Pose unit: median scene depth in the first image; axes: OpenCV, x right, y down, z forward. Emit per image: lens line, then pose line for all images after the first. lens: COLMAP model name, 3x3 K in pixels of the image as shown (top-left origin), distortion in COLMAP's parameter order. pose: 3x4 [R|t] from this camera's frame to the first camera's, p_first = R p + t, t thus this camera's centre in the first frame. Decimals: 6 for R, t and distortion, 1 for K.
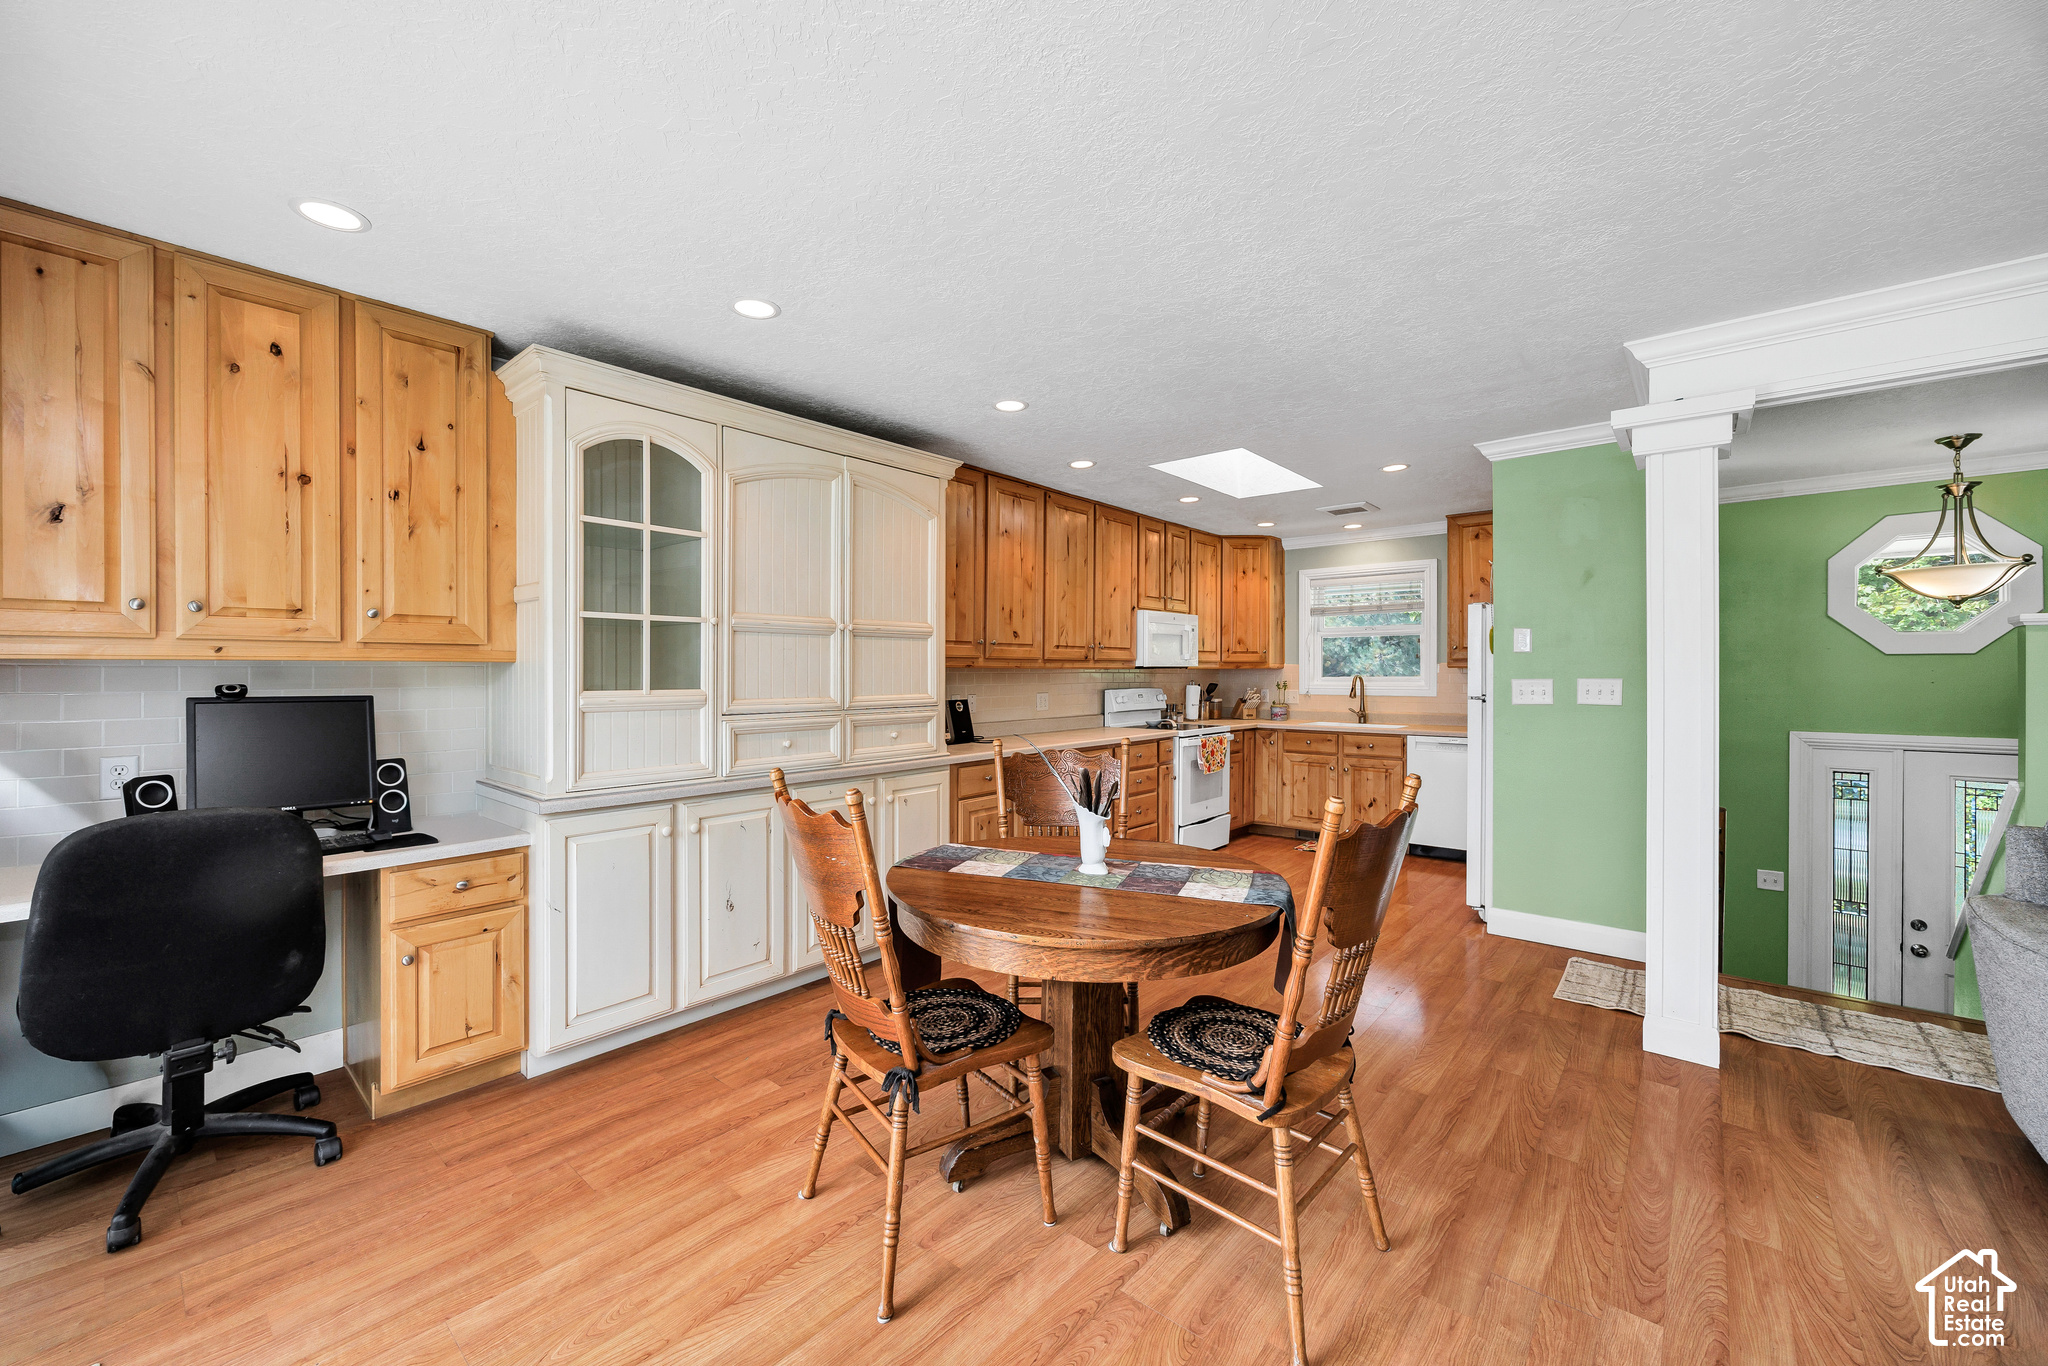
lens RADIAL K [[828.6, 0, 1021.6], [0, 828.6, 676.0], [0, 0, 1]] dist [-0.000410, 0.000528]
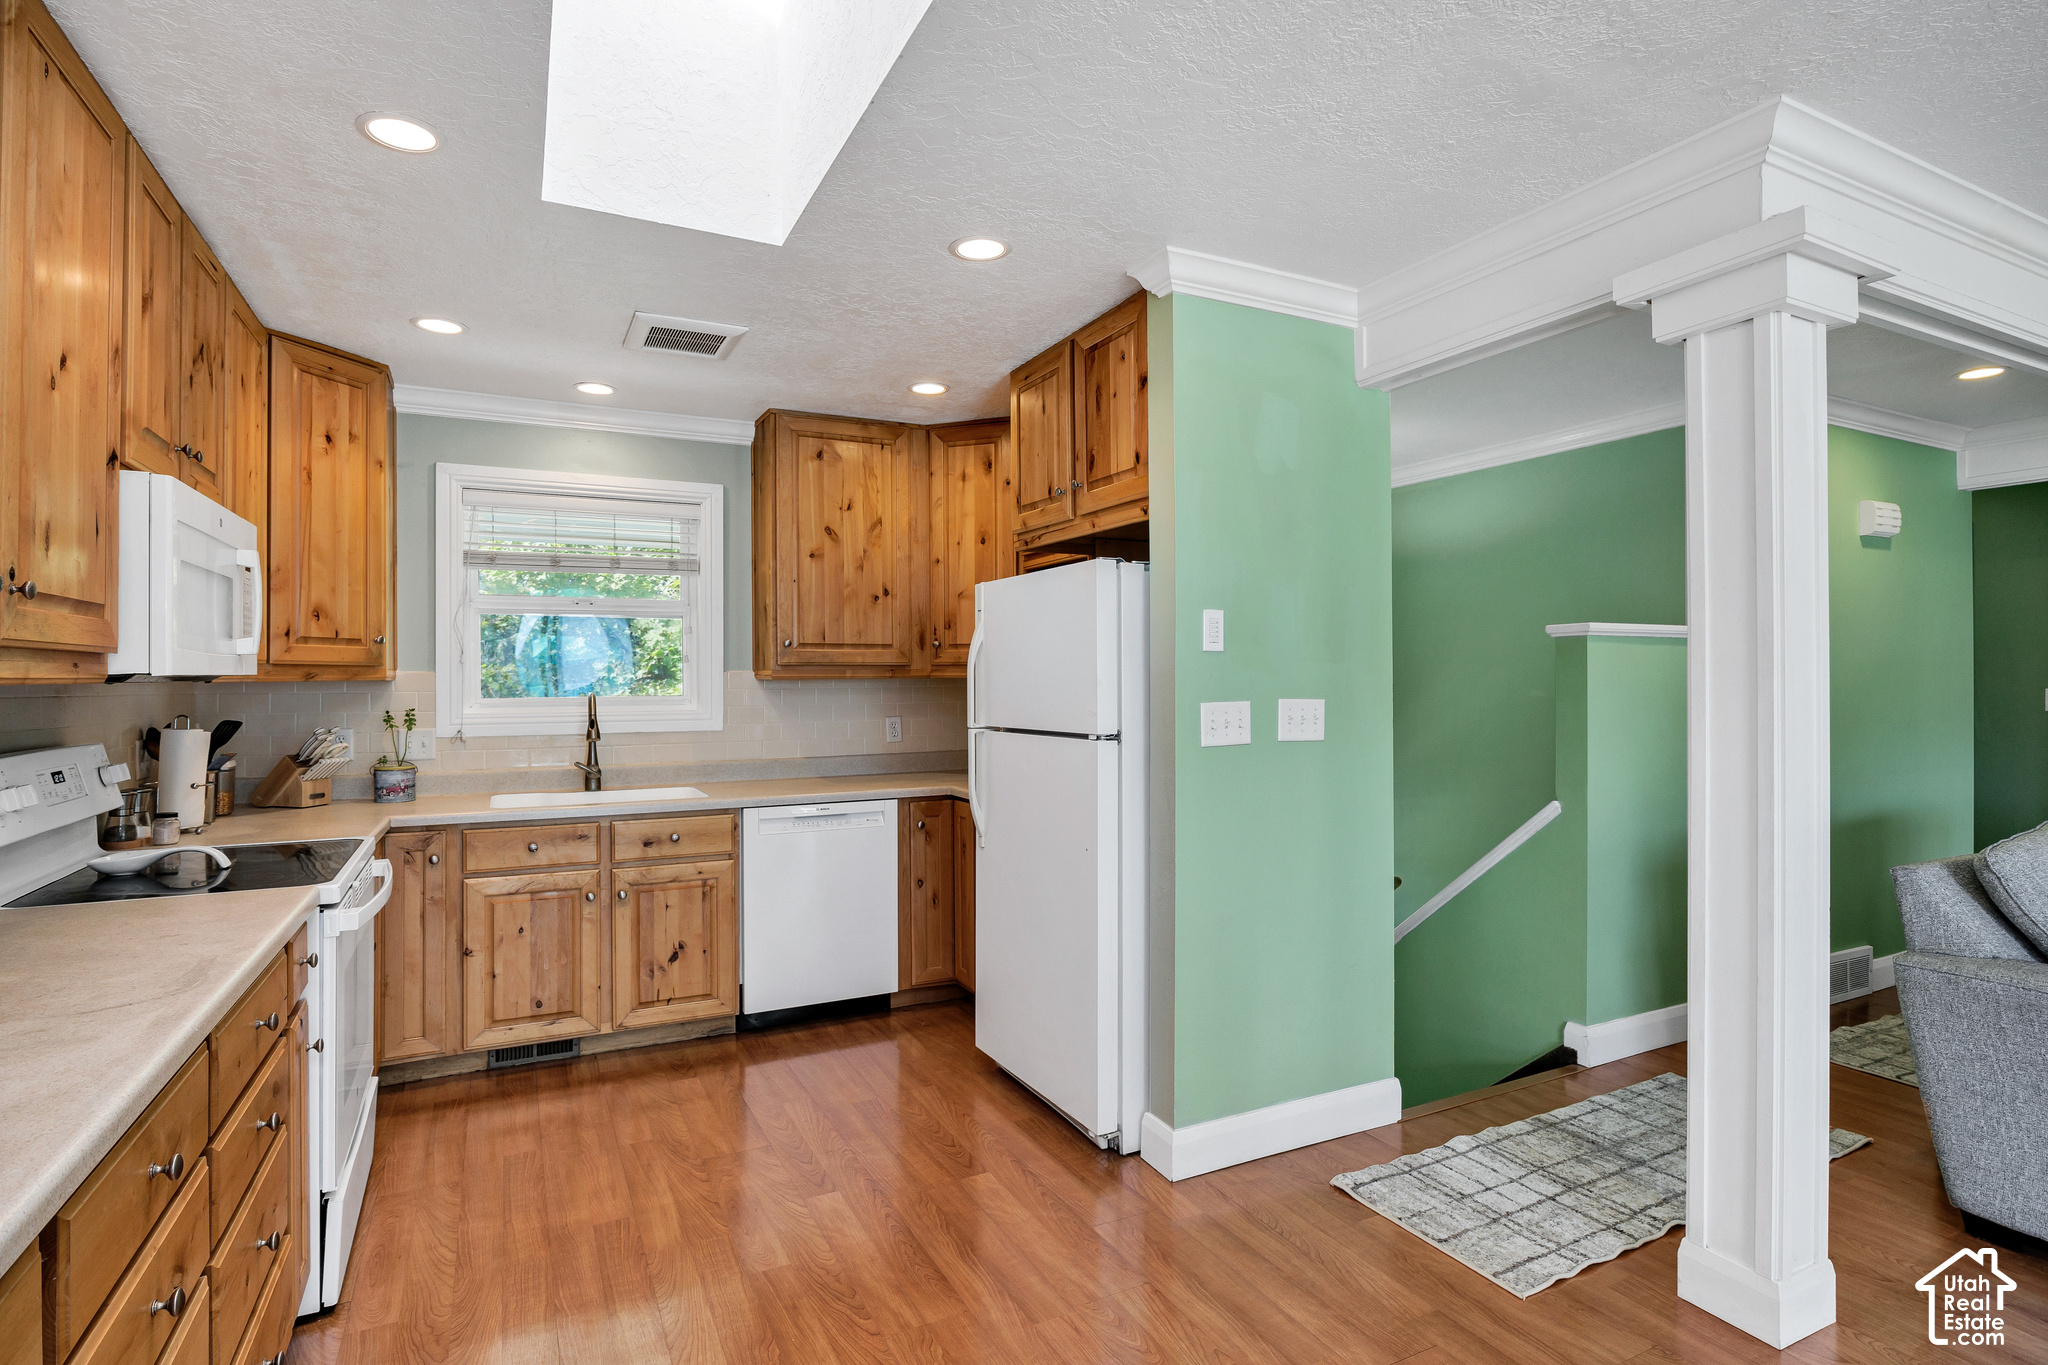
lens RADIAL K [[1002.5, 0, 1020.7], [0, 1002.5, 675.6], [0, 0, 1]] dist [-0.012224, -0.000129]
pose [[0.397173, 0.003223, 0.917738, -0.041297], [0.007790, 0.999946, -0.006883, -0.006167], [-0.917711, 0.009883, 0.397126, 0.557413]]
